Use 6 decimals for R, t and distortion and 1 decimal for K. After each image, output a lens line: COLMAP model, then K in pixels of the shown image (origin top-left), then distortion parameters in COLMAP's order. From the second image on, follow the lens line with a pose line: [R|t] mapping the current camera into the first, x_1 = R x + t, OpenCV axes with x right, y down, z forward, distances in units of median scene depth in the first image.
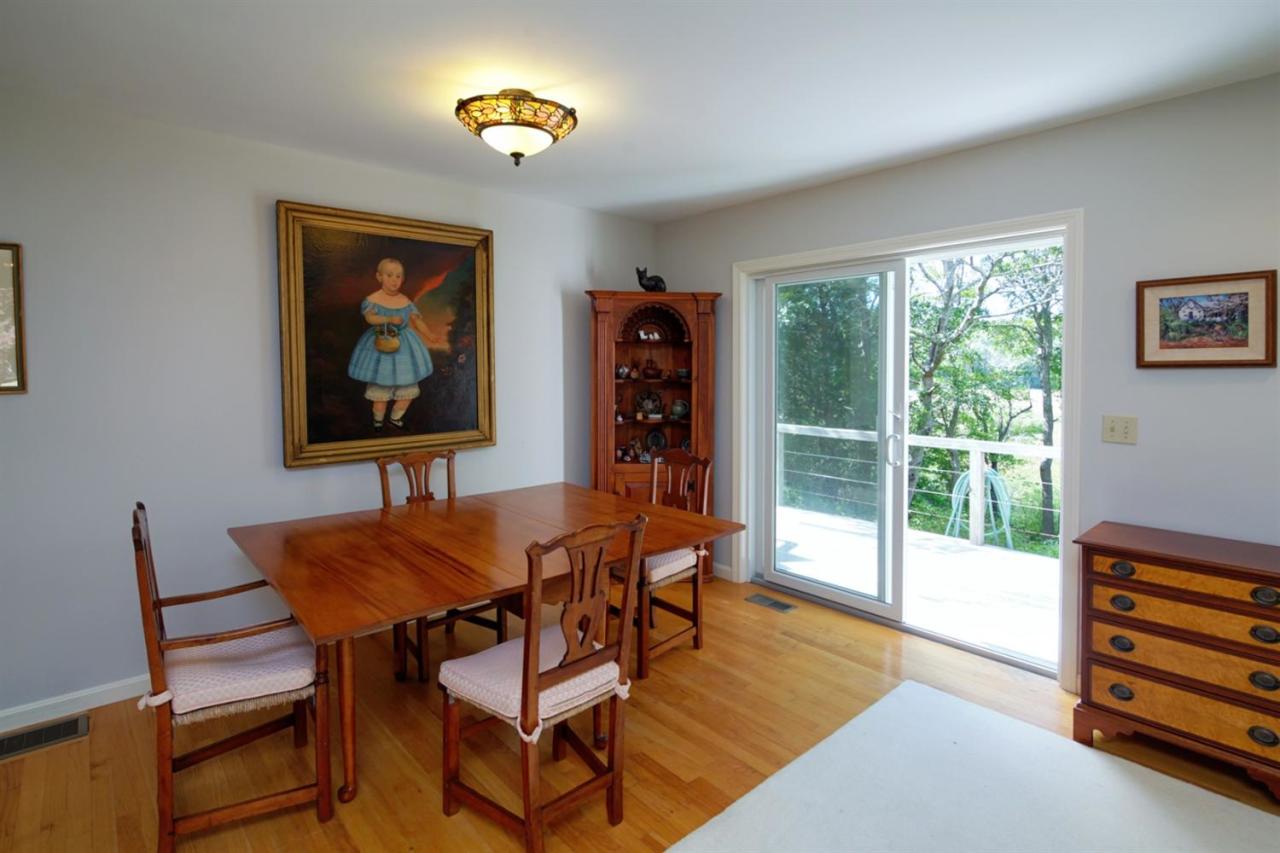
lens RADIAL K [[631.7, 0, 634.3], [0, 631.7, 372.9], [0, 0, 1]] dist [-0.010964, 0.000494]
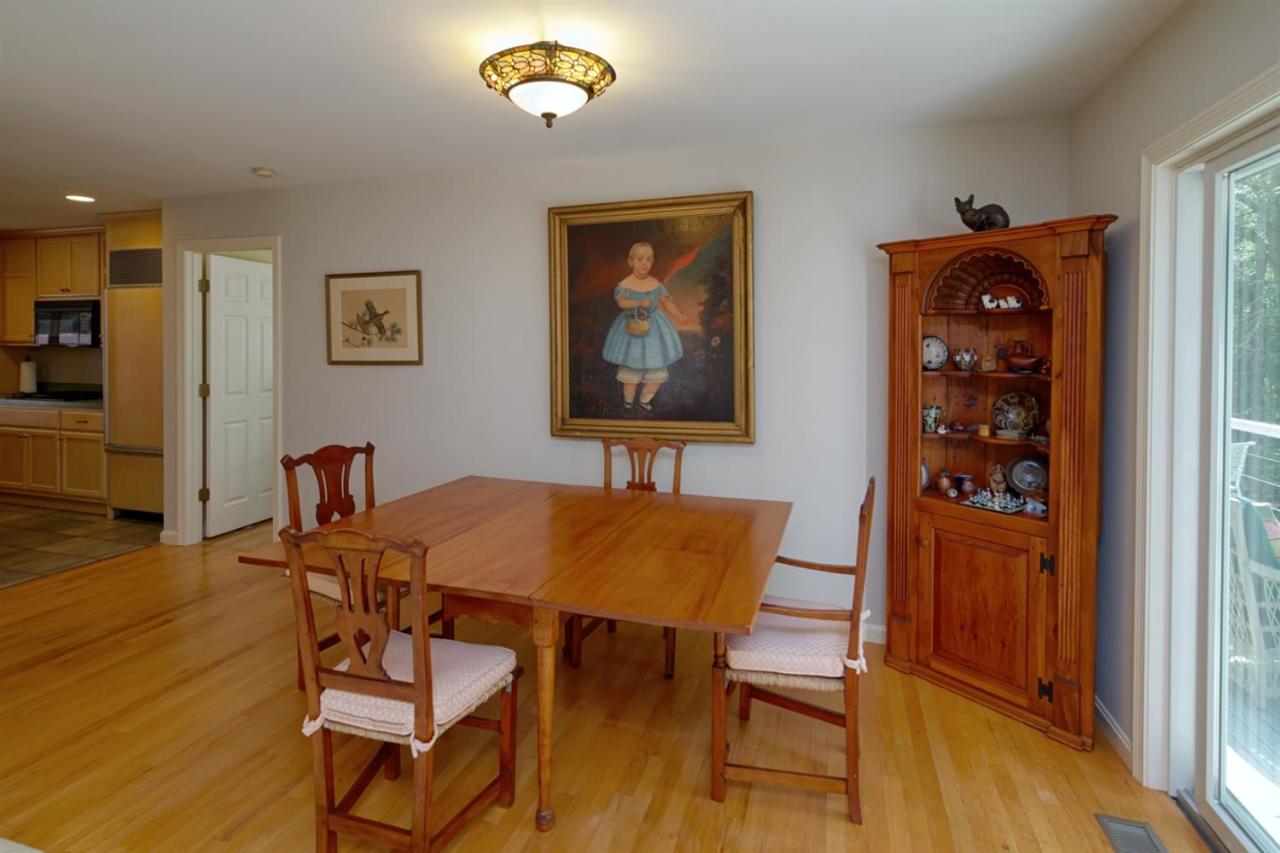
lens RADIAL K [[631.7, 0, 636.9], [0, 631.7, 356.1], [0, 0, 1]] dist [-0.010964, 0.000494]
pose [[0.502009, 0.014618, -0.864739, 0.481118], [-0.014001, 0.999863, 0.008774, -0.008676], [0.864749, 0.007703, 0.502145, 0.487269]]
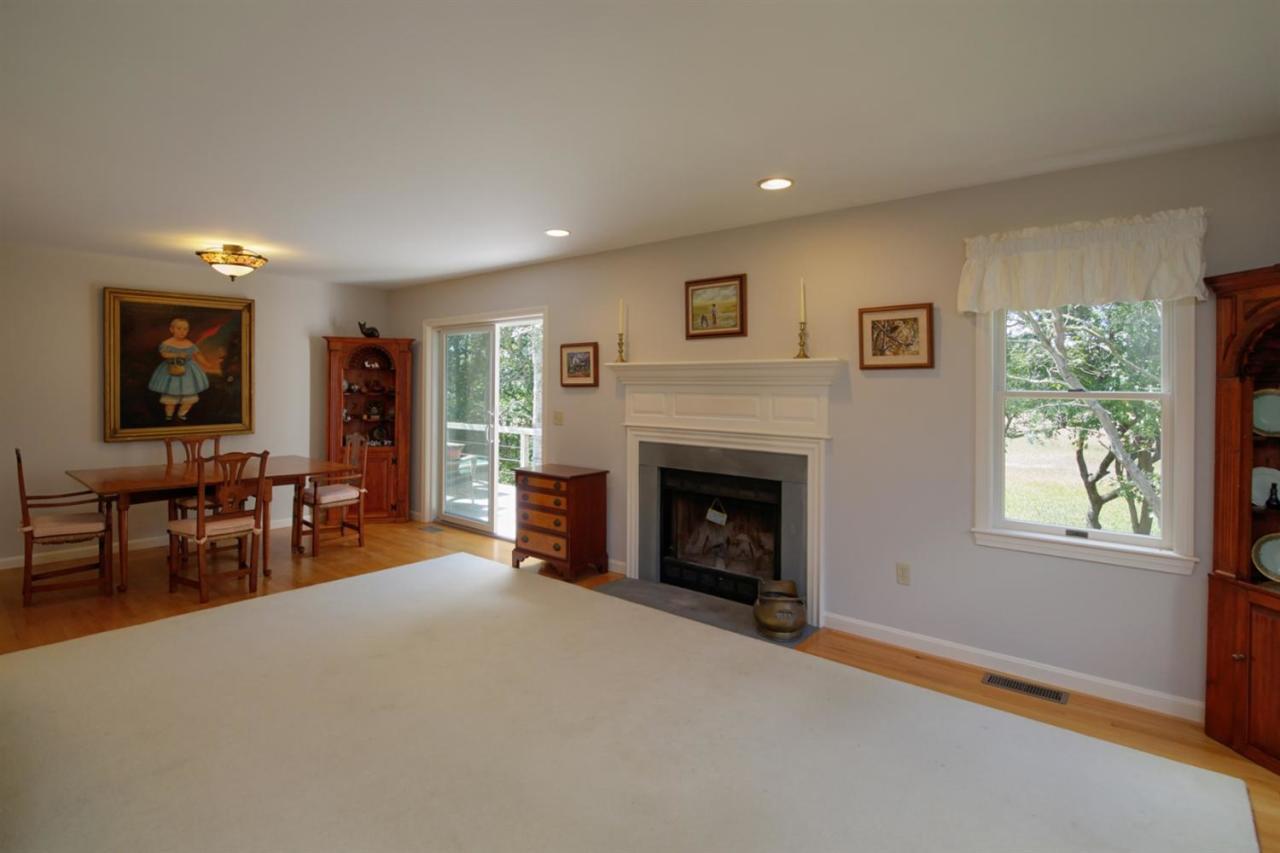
lens RADIAL K [[631.7, 0, 626.0], [0, 631.7, 374.5], [0, 0, 1]] dist [-0.010964, 0.000494]
pose [[0.990505, 0.009014, 0.137184, 0.548016], [-0.005137, 0.999578, -0.028590, 0.007146], [-0.137384, 0.027614, 0.990133, -0.790637]]
